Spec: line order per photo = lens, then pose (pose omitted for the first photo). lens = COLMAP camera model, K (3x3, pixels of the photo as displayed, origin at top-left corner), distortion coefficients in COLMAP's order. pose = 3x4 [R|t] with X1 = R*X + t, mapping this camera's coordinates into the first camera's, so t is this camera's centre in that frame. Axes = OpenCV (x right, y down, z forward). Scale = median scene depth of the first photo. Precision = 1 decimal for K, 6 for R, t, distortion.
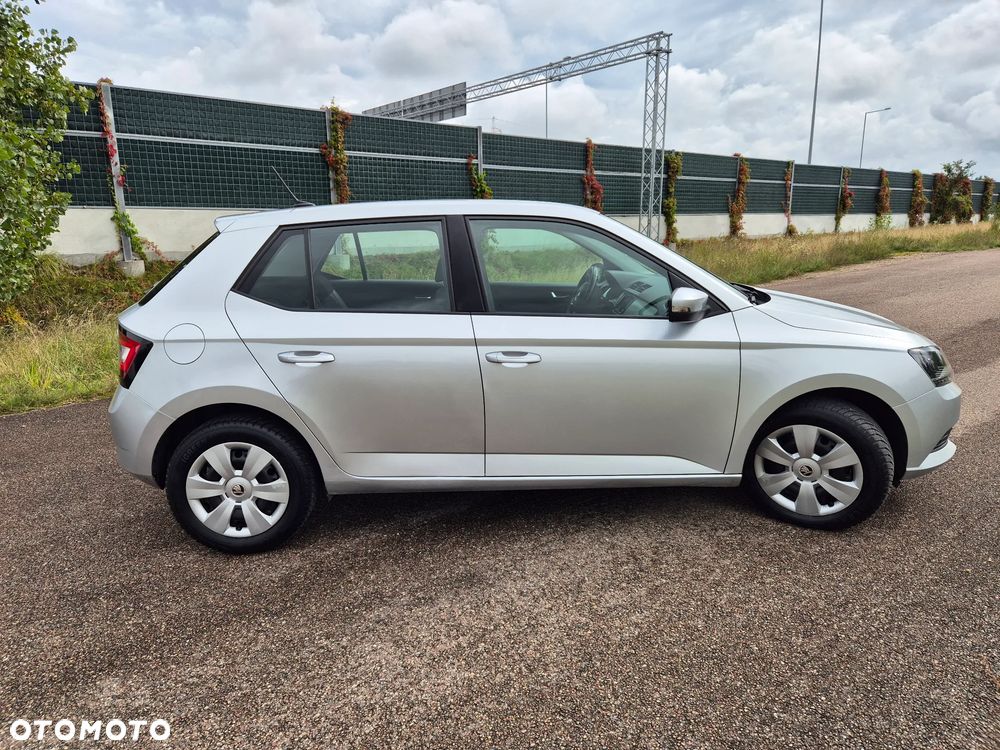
lens RADIAL K [[704.6, 0, 462.4], [0, 704.6, 358.9], [0, 0, 1]] dist [0.077692, -0.062394]
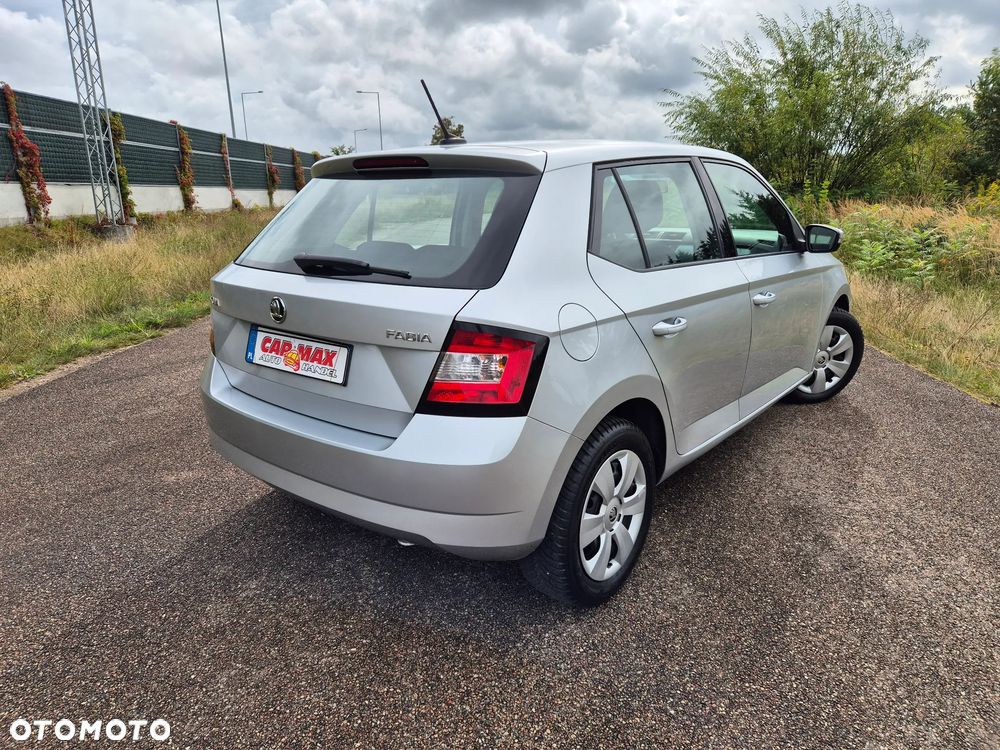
lens RADIAL K [[711.1, 0, 492.0], [0, 711.1, 377.2], [0, 0, 1]] dist [0.090272, -0.086053]
pose [[0.620213, -0.189681, 0.761155, -0.947114], [0.151018, 0.981045, 0.121424, -0.072300], [-0.769759, 0.039640, 0.637102, 0.604698]]
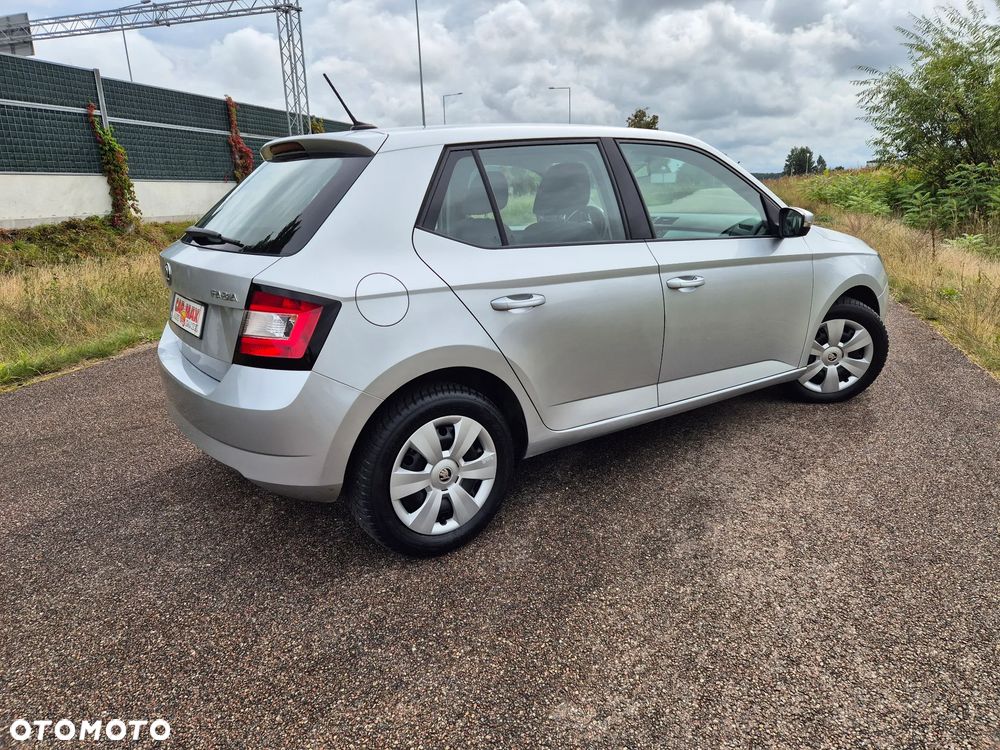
lens RADIAL K [[711.1, 0, 492.0], [0, 711.1, 377.2], [0, 0, 1]] dist [0.090272, -0.086053]
pose [[0.813414, -0.149605, 0.562117, -0.710609], [0.119794, 0.988729, 0.089797, 0.006722], [-0.569216, -0.005704, 0.822168, 0.298335]]
